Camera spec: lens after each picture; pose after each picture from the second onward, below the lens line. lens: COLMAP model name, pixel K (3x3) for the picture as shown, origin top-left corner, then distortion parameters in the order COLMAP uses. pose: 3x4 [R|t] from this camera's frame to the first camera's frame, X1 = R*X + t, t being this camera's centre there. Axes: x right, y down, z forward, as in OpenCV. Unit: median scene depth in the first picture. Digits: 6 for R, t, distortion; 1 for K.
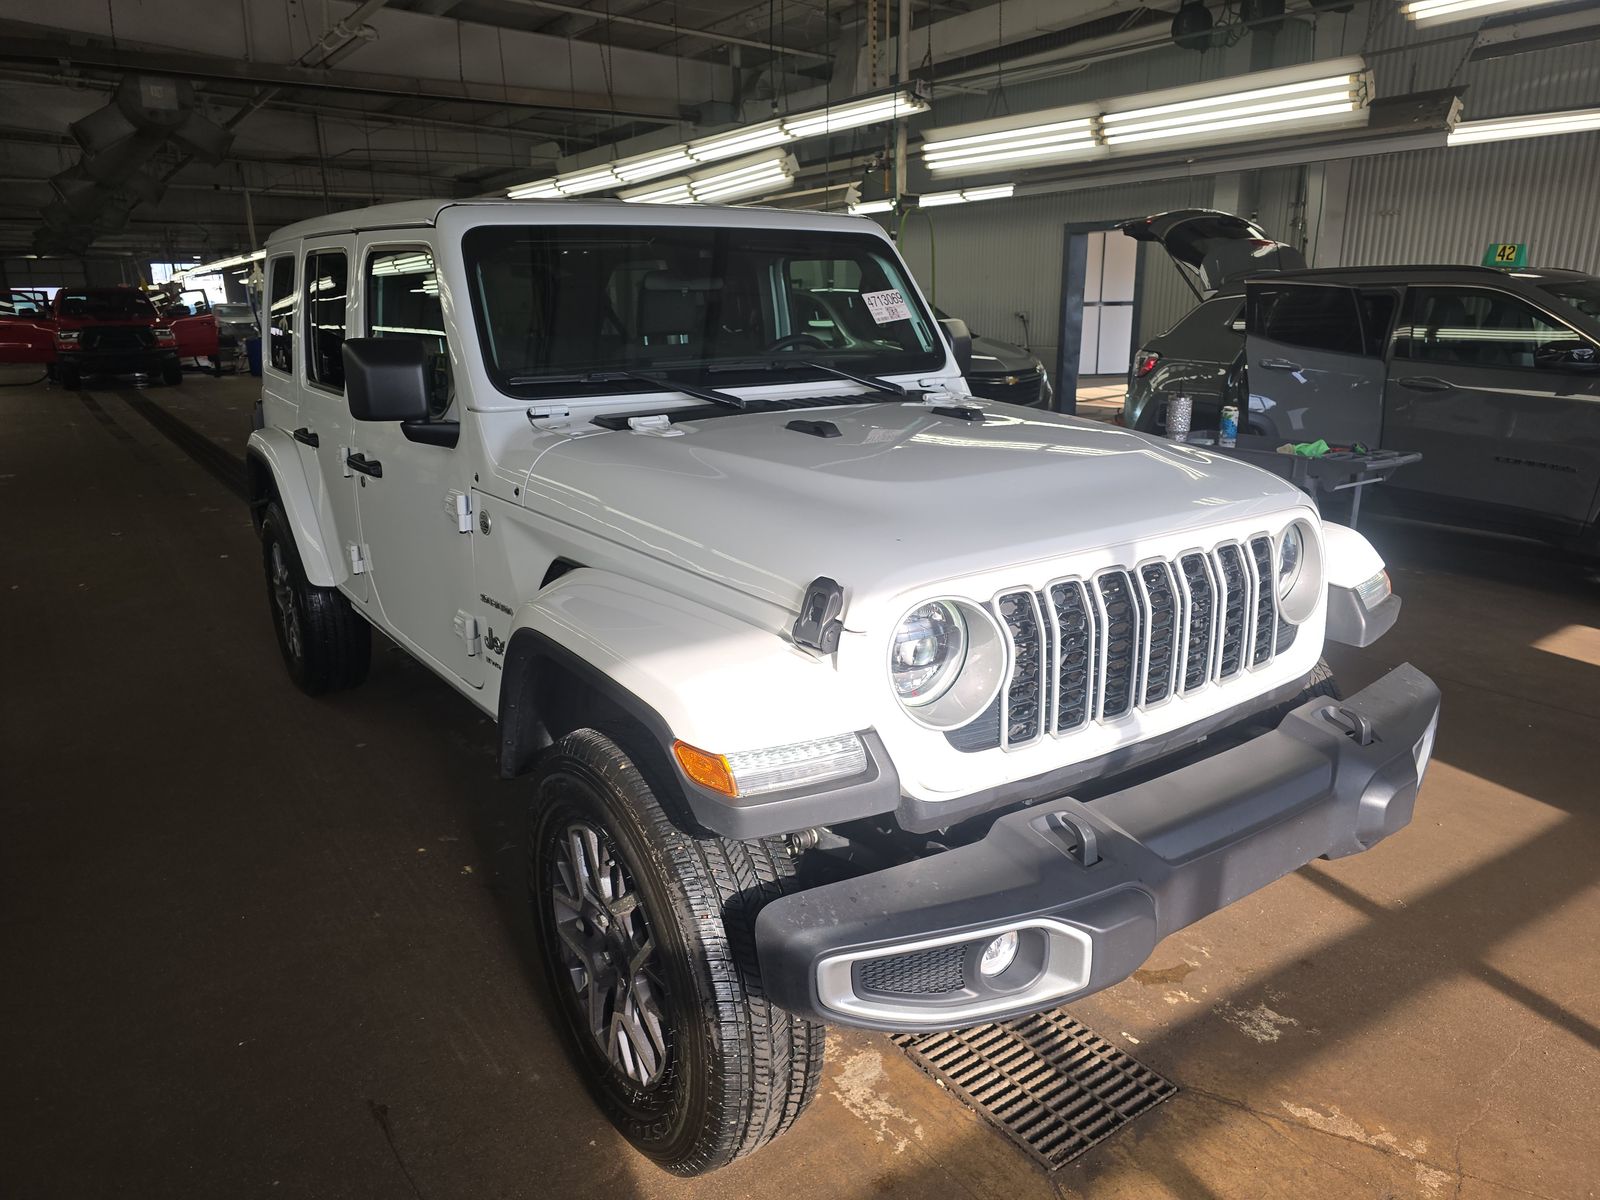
lens RADIAL K [[1097.8, 0, 799.7], [0, 1097.8, 609.9], [0, 0, 1]] dist [0.046522, -0.041658]
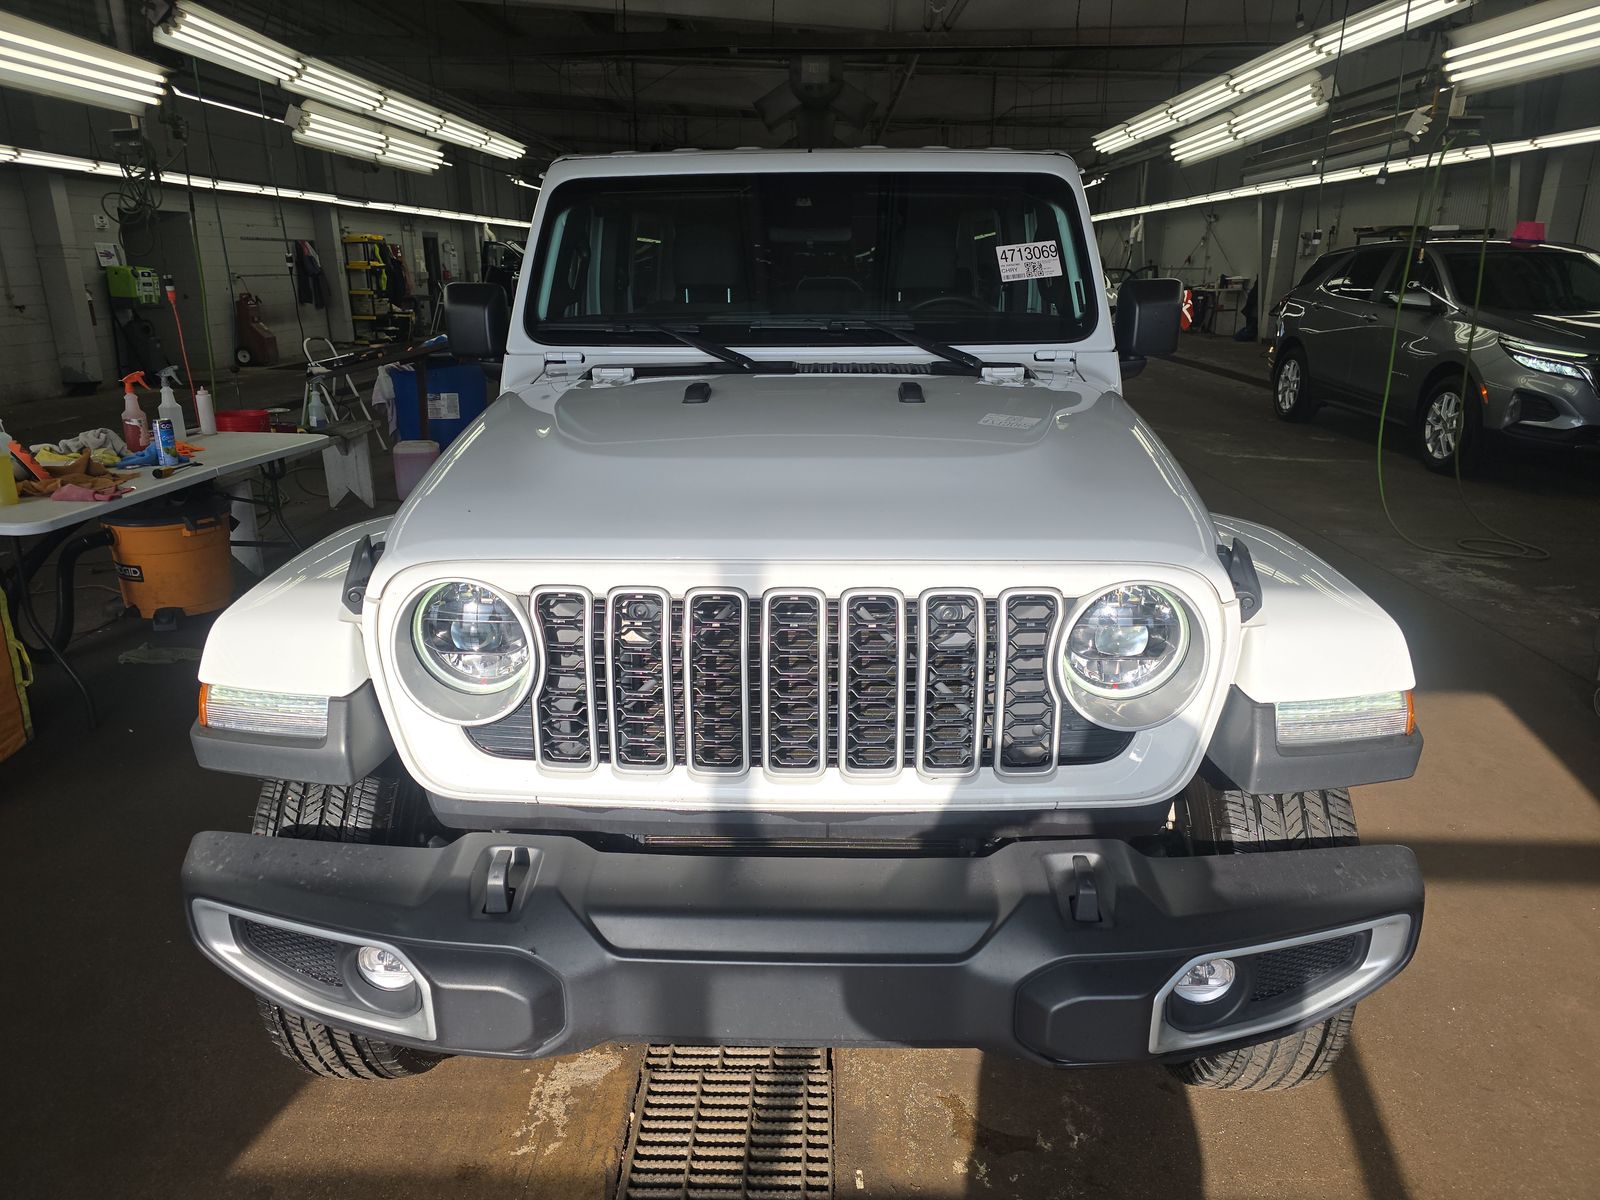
lens RADIAL K [[1097.8, 0, 799.7], [0, 1097.8, 609.9], [0, 0, 1]] dist [0.046522, -0.041658]
pose [[0.797568, 0.194515, -0.571007, 0.504596], [-0.173567, 0.980553, 0.091594, -0.067990], [0.577720, 0.026056, 0.815819, 0.239632]]
